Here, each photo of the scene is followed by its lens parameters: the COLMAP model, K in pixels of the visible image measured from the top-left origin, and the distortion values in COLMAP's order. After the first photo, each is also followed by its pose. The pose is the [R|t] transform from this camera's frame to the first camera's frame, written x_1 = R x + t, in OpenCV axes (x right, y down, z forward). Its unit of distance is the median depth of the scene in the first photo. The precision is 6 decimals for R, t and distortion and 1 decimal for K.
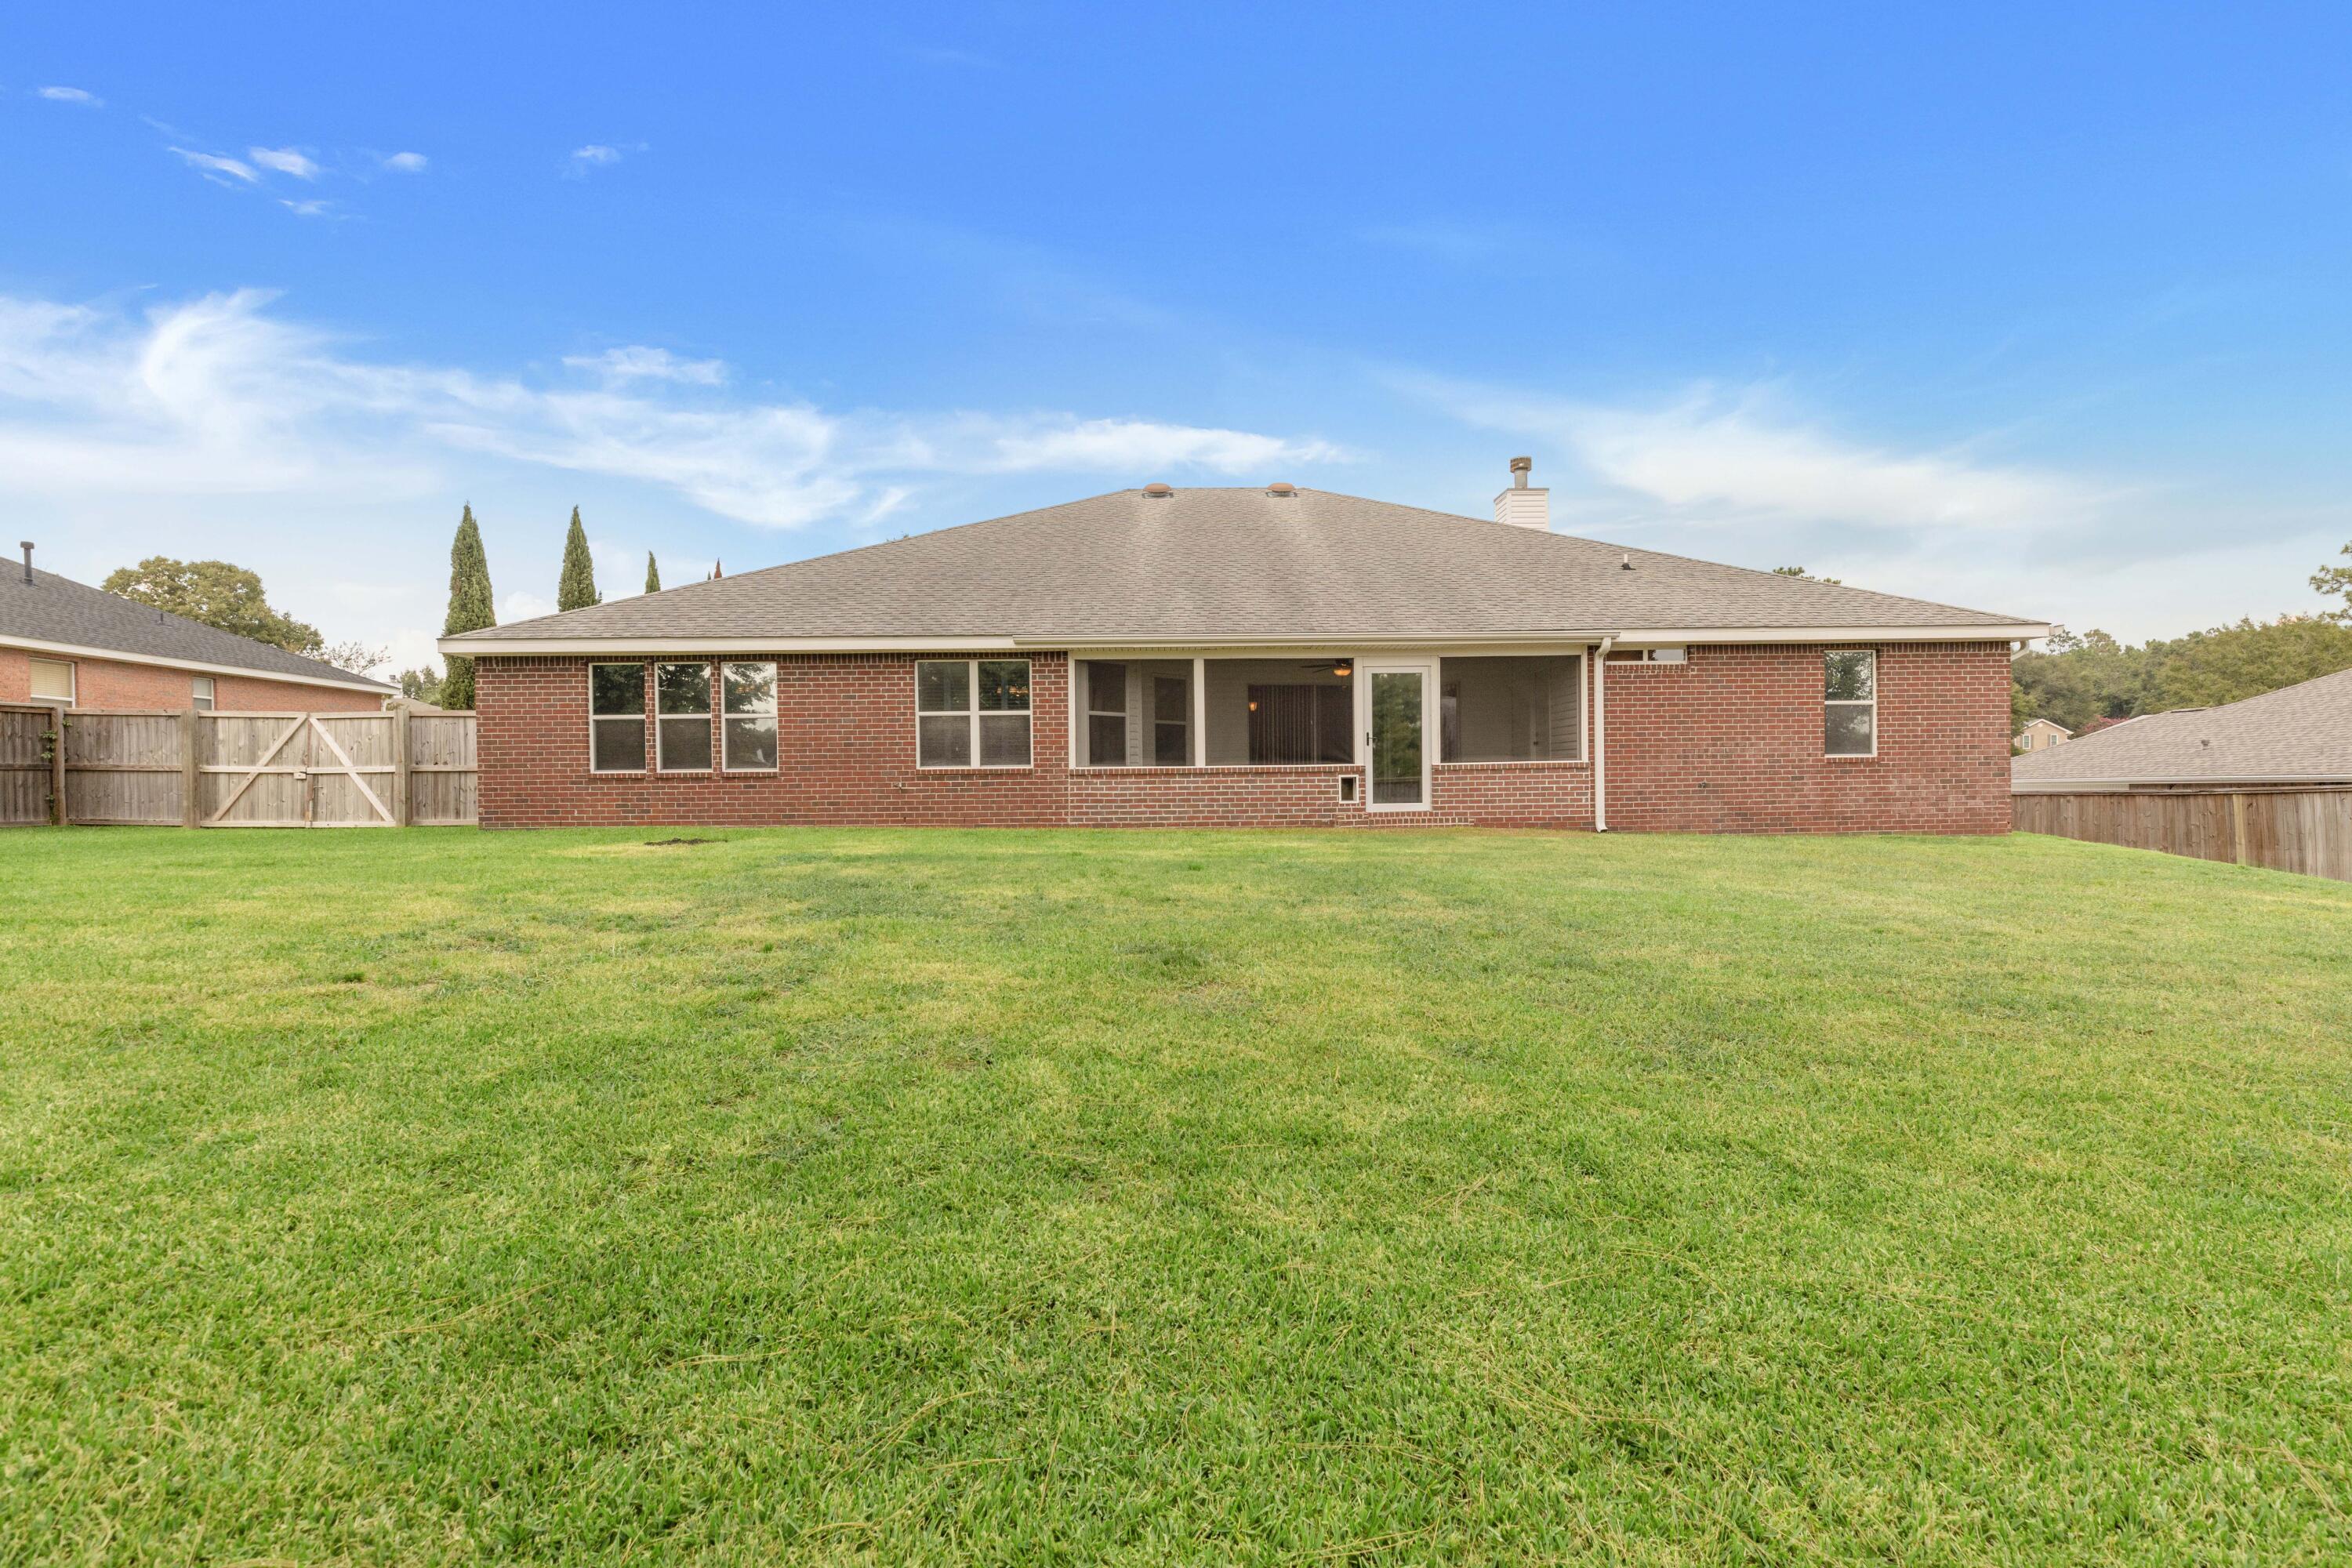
lens RADIAL K [[1089.2, 0, 1183.6], [0, 1089.2, 779.6], [0, 0, 1]] dist [0.001623, -0.000100]
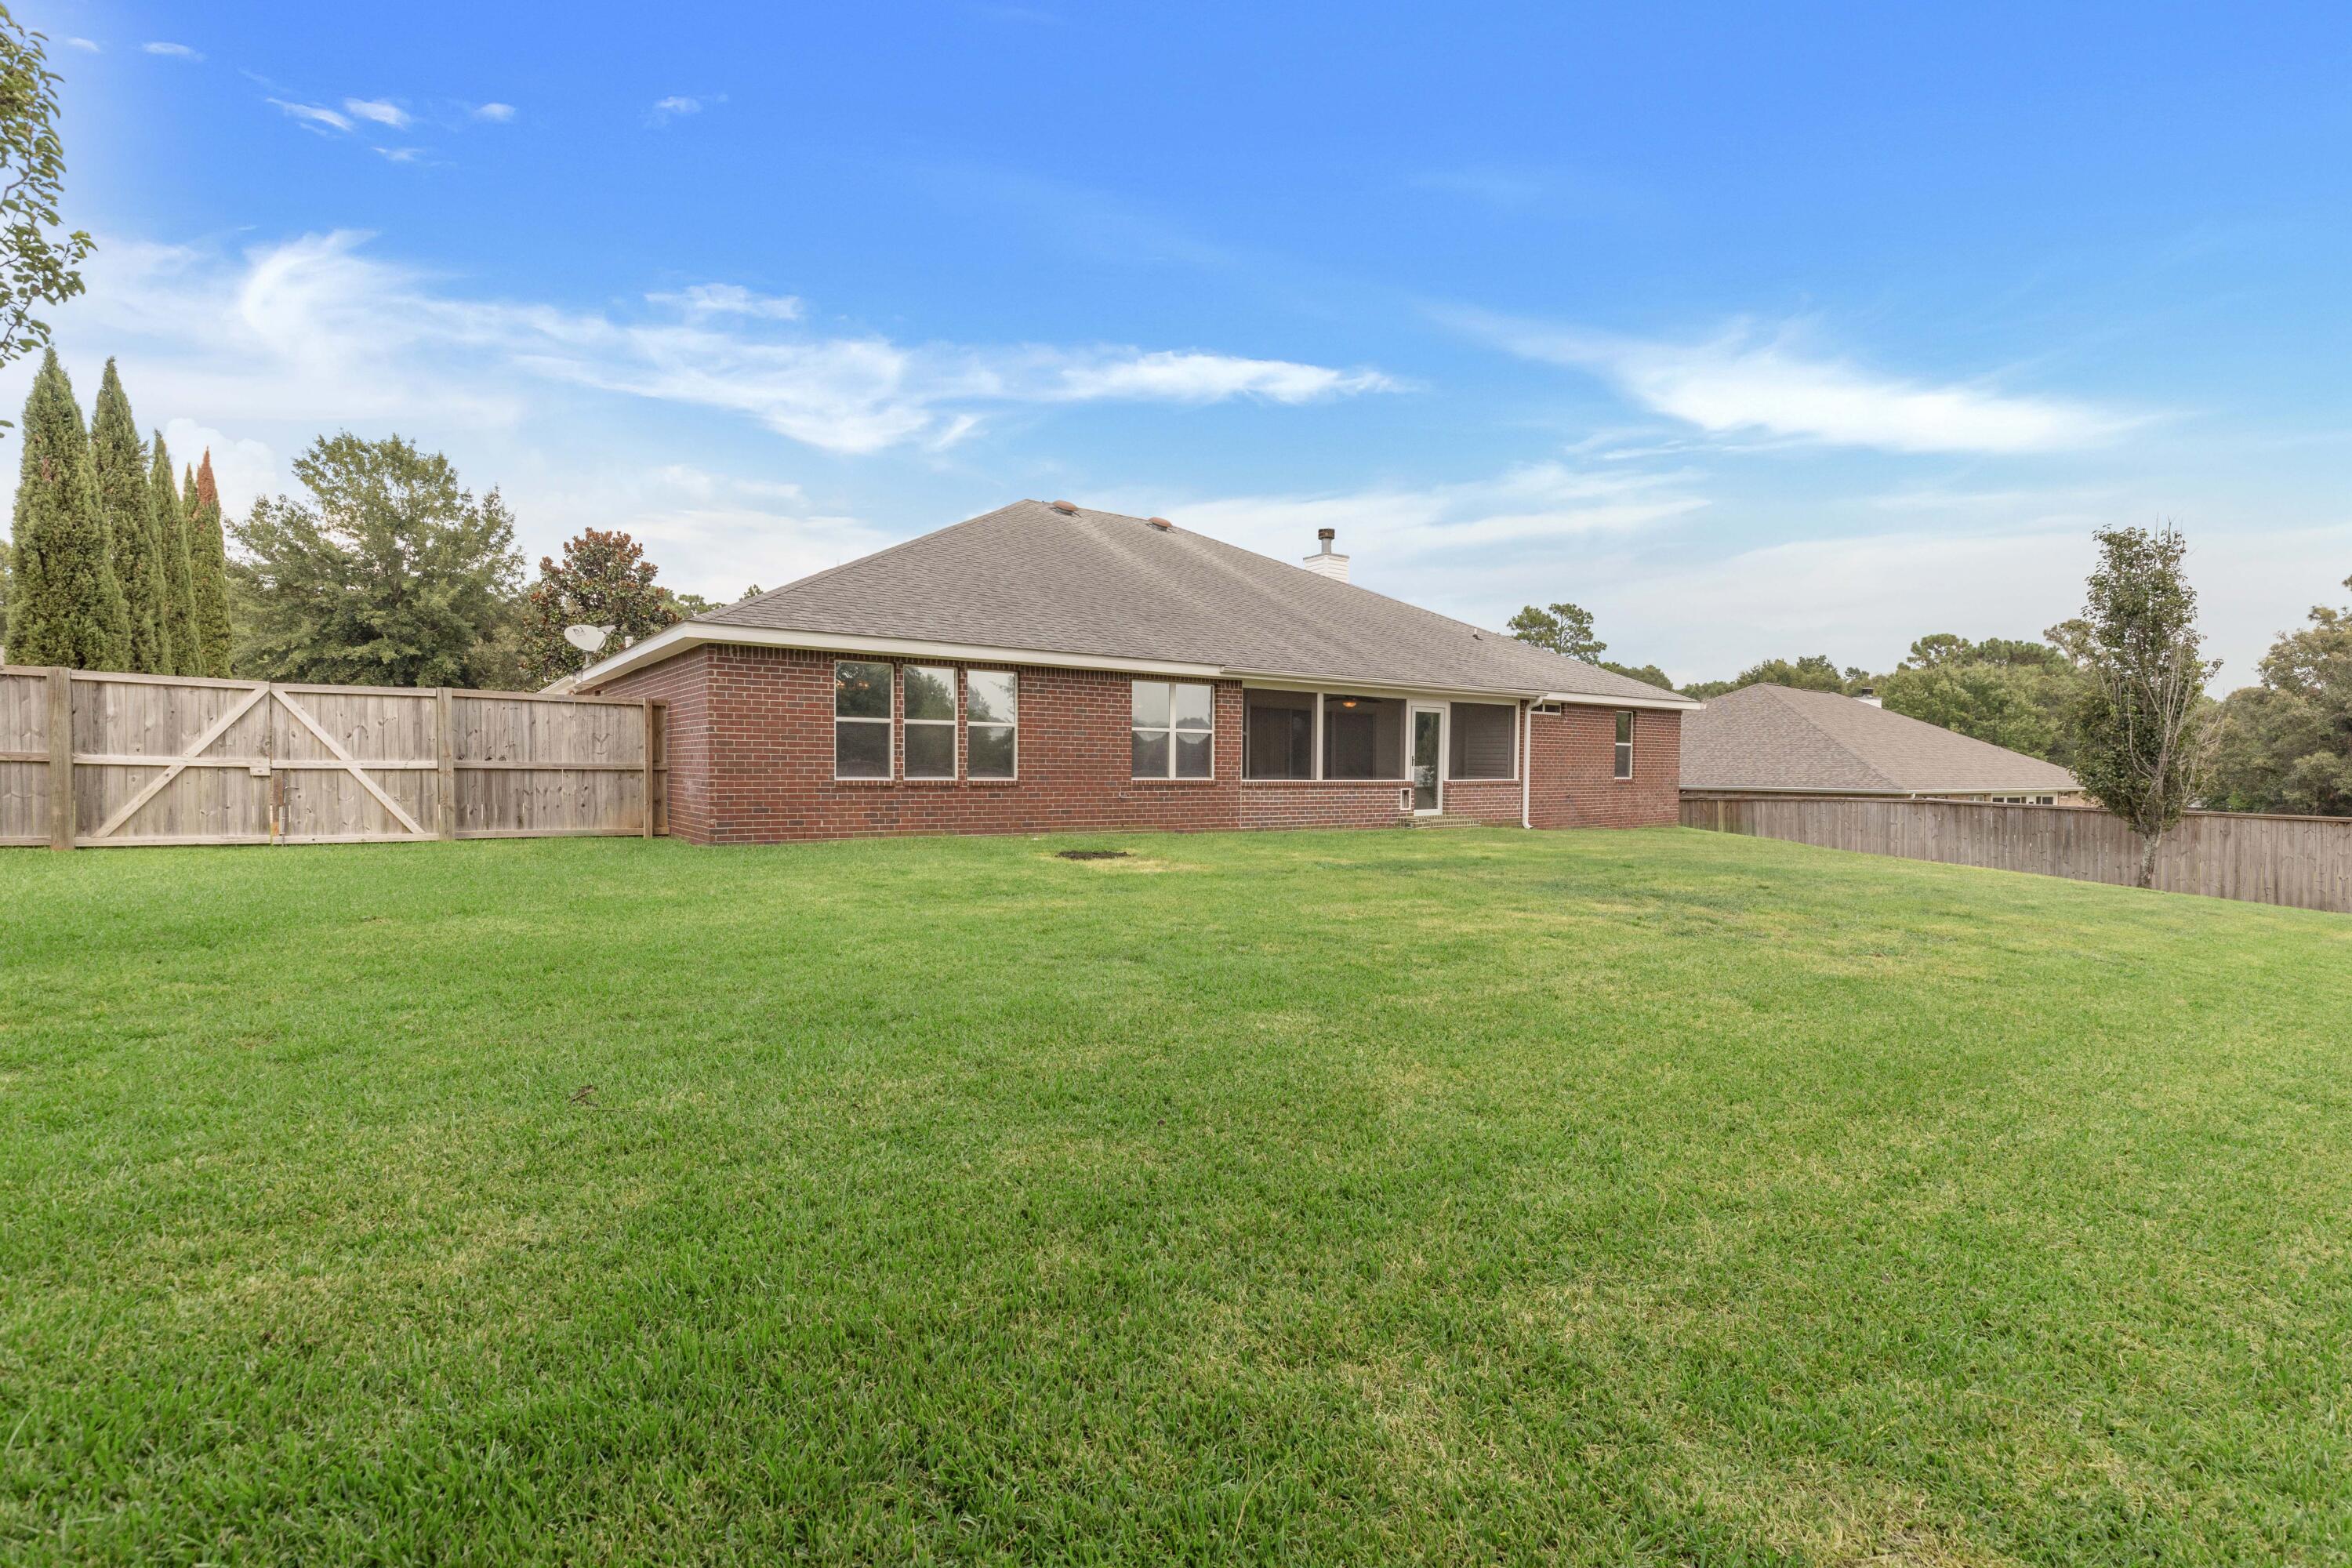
lens RADIAL K [[1089.2, 0, 1173.0], [0, 1089.2, 799.9], [0, 0, 1]] dist [0.001623, -0.000100]
pose [[0.819953, 0.001612, 0.572429, -0.823988], [-0.024548, 0.999175, 0.032348, -0.025691], [-0.571905, -0.040576, 0.819316, 0.079417]]
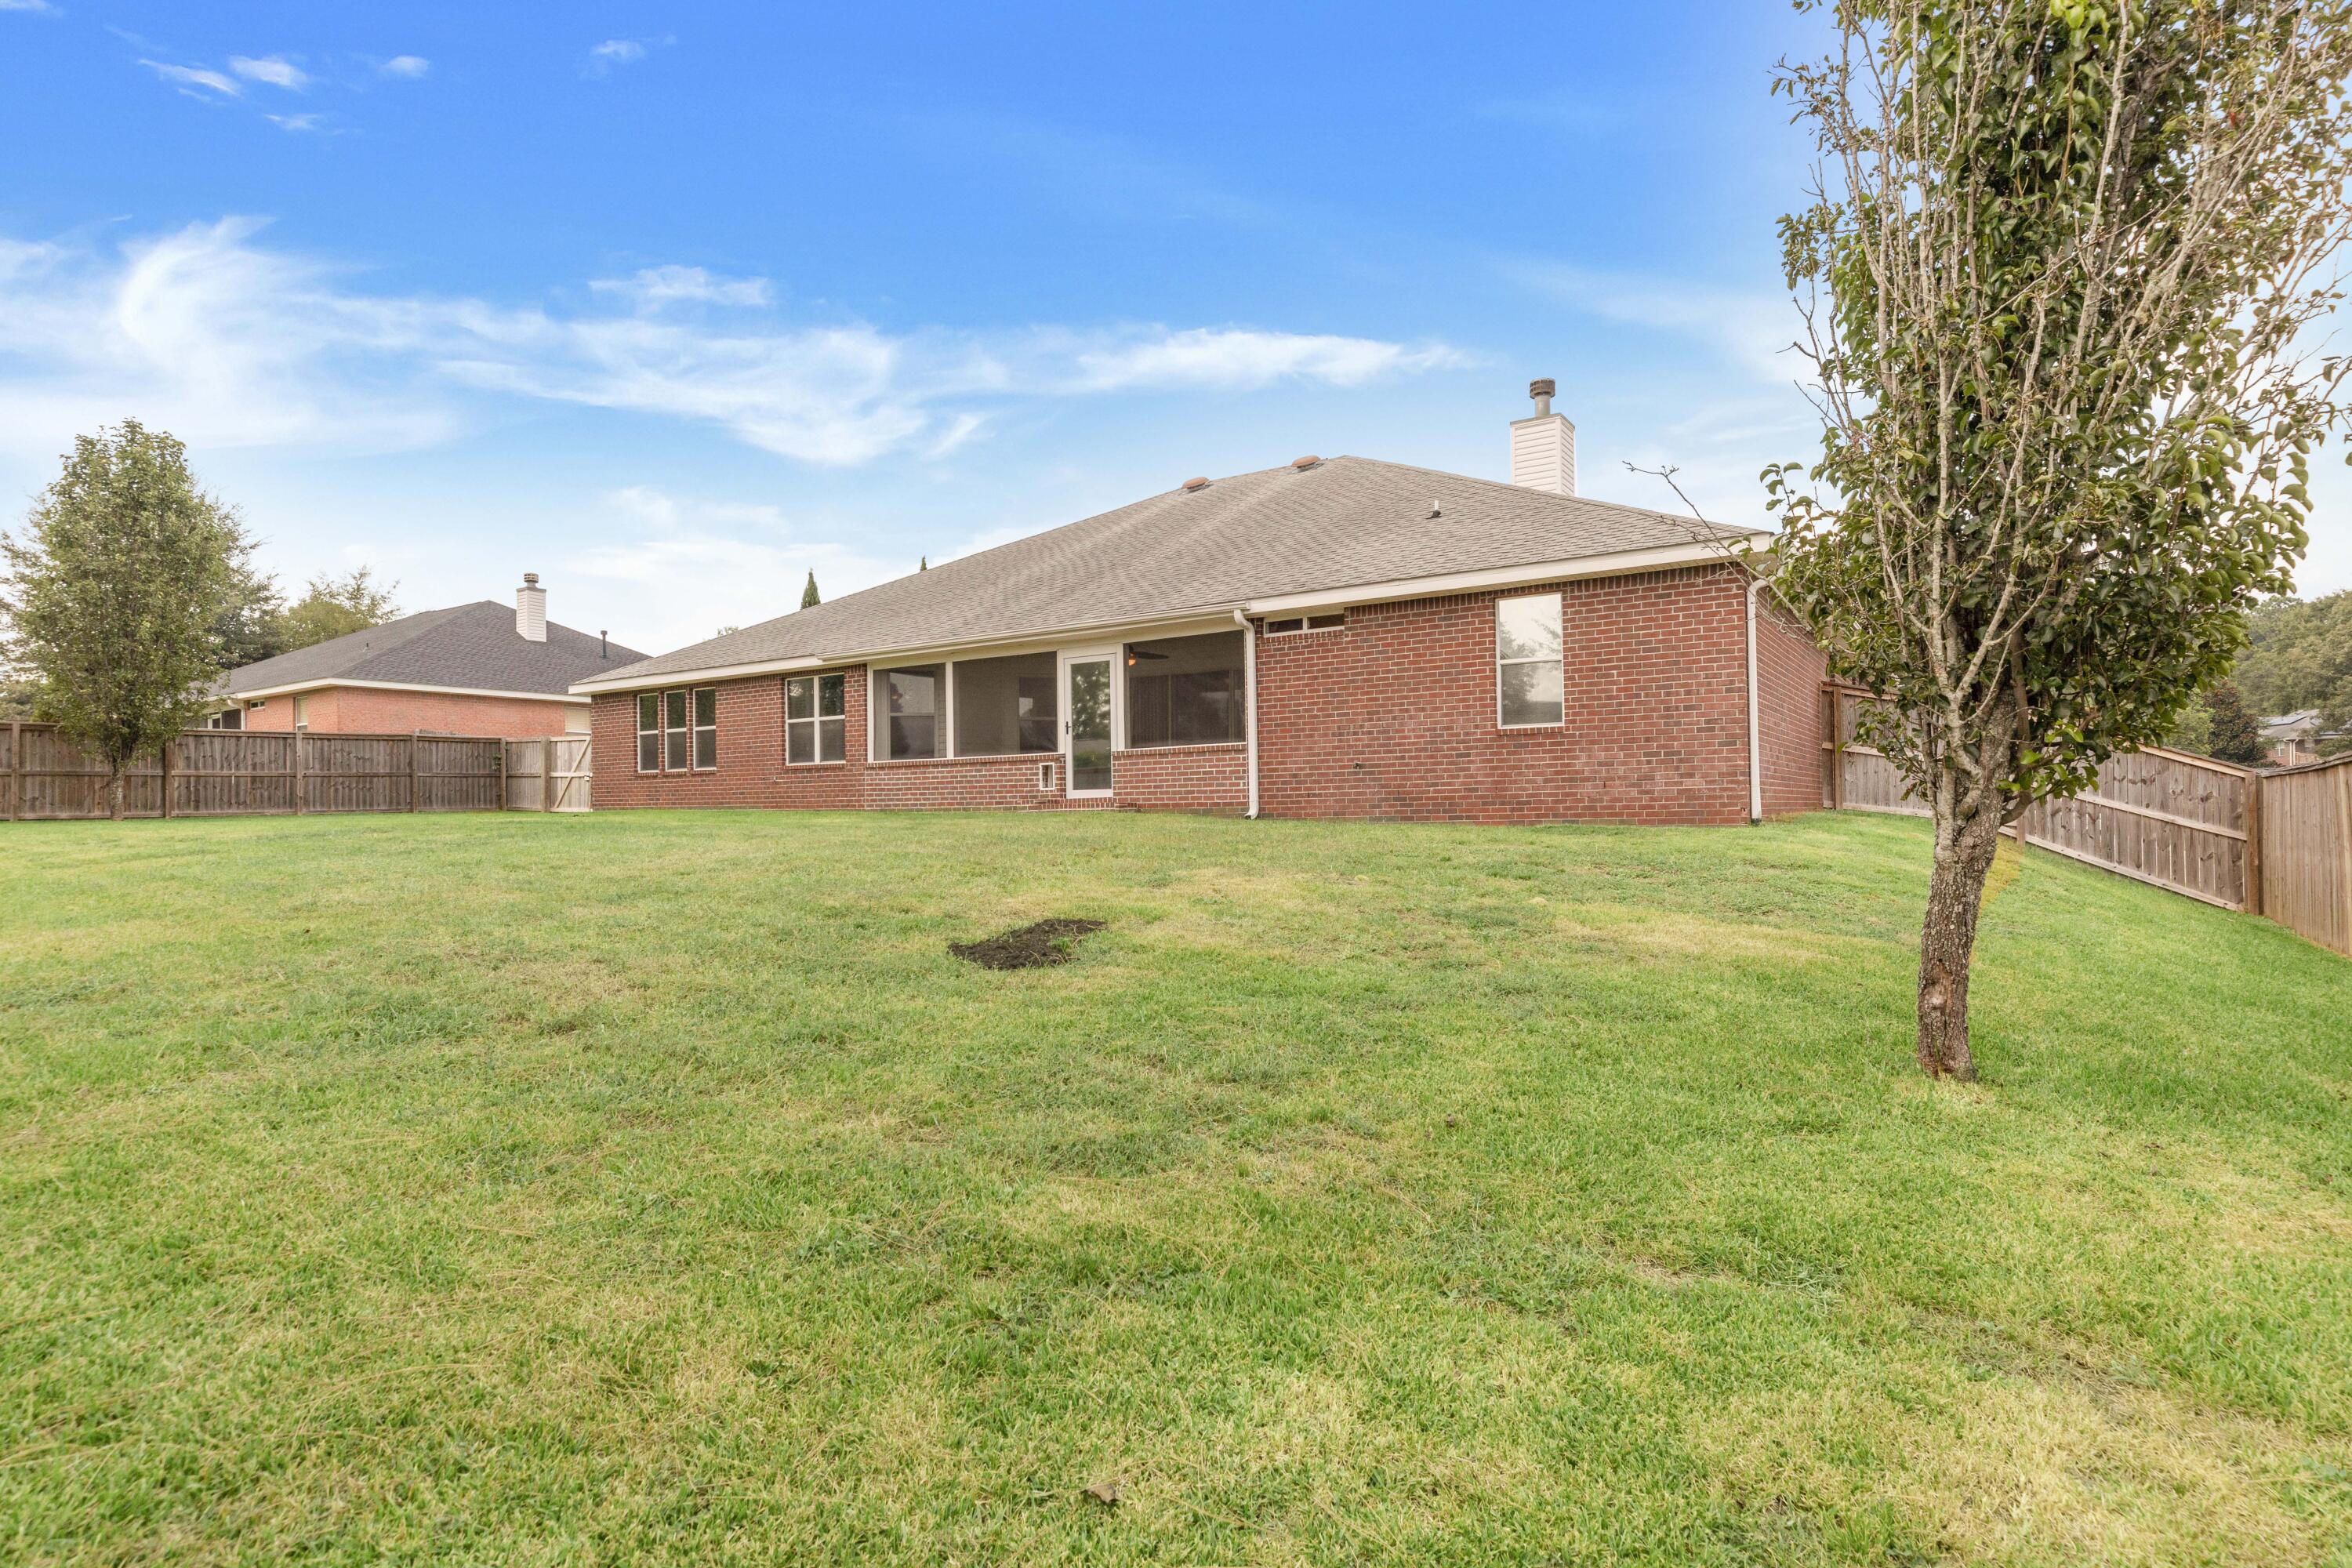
lens RADIAL K [[1196.3, 0, 1171.8], [0, 1196.3, 782.8], [0, 0, 1]] dist [-0.002972, -0.000068]
pose [[0.819057, -0.011546, -0.573596, 0.900568], [0.014815, 0.999890, 0.001029, 0.015393], [0.573521, -0.009340, 0.819138, 0.122882]]
